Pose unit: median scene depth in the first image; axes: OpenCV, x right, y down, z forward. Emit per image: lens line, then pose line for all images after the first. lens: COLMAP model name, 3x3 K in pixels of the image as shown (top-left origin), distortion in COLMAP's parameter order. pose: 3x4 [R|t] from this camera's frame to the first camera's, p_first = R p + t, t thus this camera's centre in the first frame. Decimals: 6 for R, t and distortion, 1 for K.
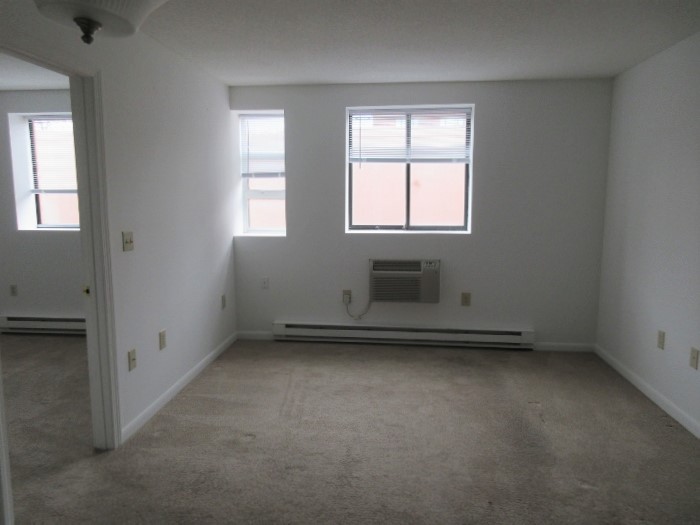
lens RADIAL K [[515.6, 0, 350.0], [0, 515.6, 262.5], [0, 0, 1]] dist [-0.005299, 0.001141]
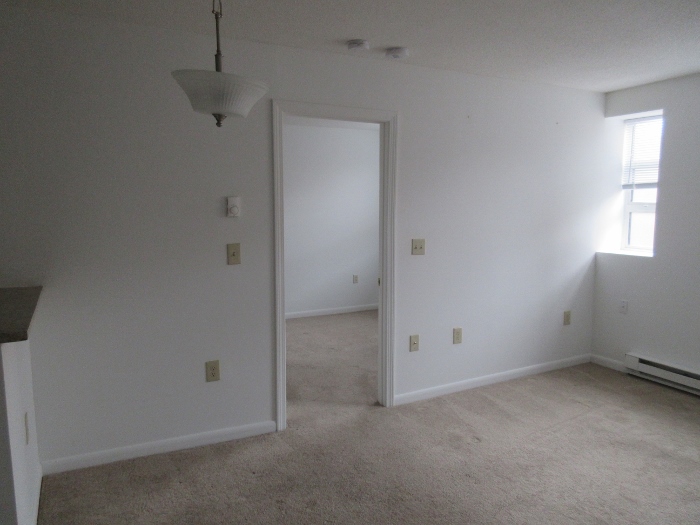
lens RADIAL K [[515.6, 0, 350.0], [0, 515.6, 262.5], [0, 0, 1]] dist [-0.005299, 0.001141]
pose [[0.544629, 0.093340, -0.833467, 0.369069], [-0.107124, 0.993390, 0.041250, -0.027336], [0.831807, 0.066818, 0.551028, 0.133206]]
